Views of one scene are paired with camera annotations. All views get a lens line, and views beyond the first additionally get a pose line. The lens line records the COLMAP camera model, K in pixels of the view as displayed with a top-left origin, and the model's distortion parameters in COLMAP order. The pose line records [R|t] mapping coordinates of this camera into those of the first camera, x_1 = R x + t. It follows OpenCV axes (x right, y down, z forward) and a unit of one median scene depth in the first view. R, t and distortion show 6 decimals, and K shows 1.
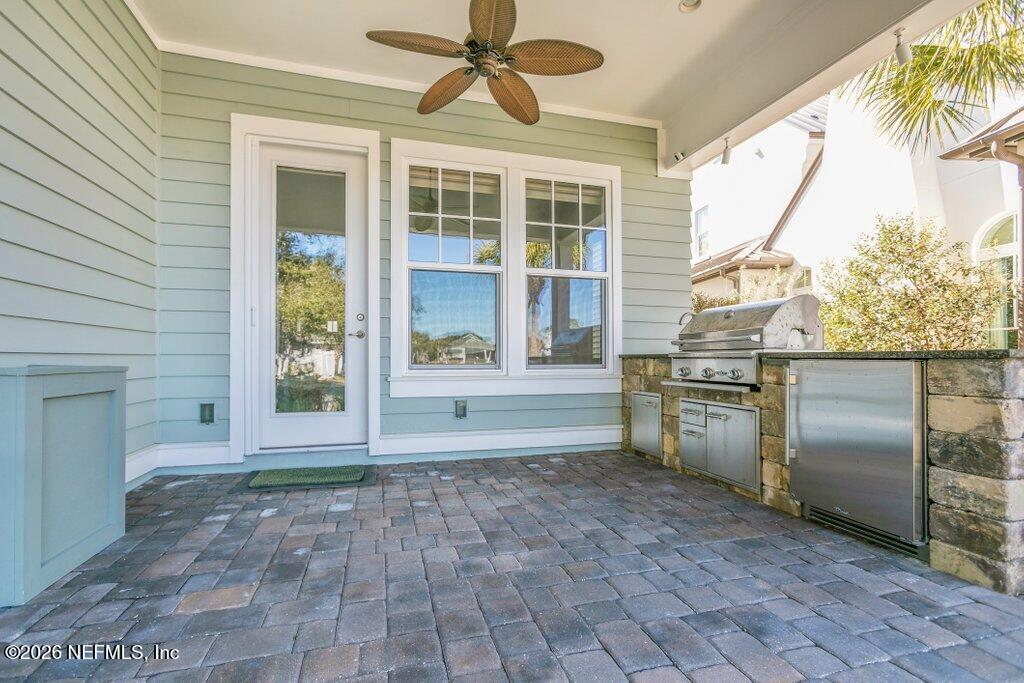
lens RADIAL K [[473.3, 0, 514.1], [0, 473.3, 348.9], [0, 0, 1]] dist [-0.008849, -0.000157]
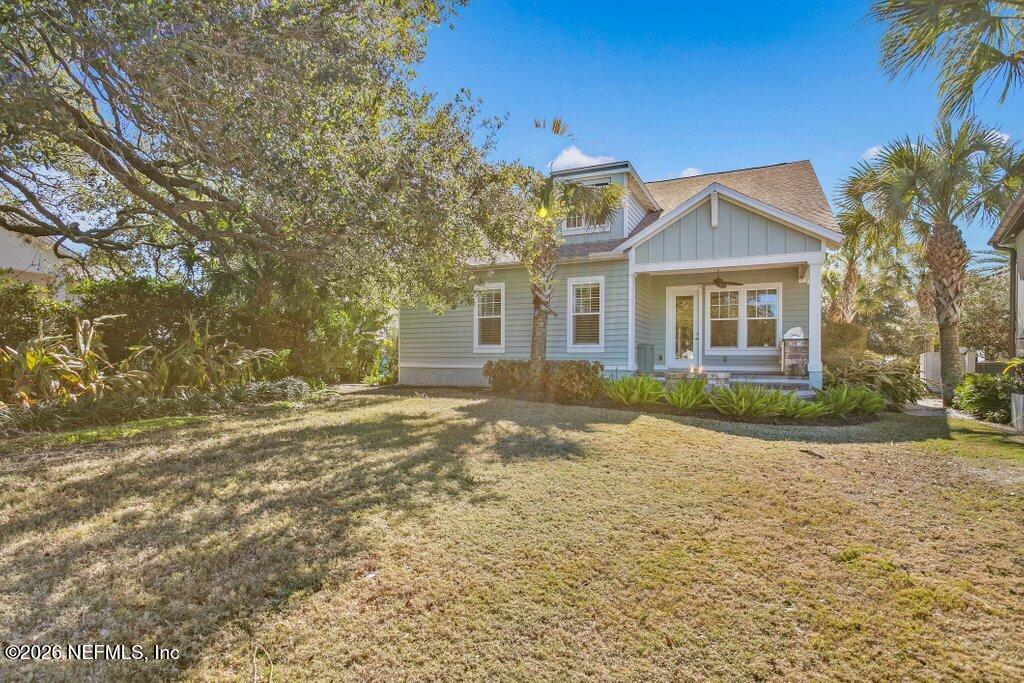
lens RADIAL K [[473.3, 0, 512.3], [0, 473.3, 342.8], [0, 0, 1]] dist [-0.008849, -0.000157]
pose [[0.796517, 0.005877, -0.604587, 0.818795], [0.003736, 0.999886, 0.014642, -0.056113], [0.604604, -0.013922, 0.796404, -3.021554]]
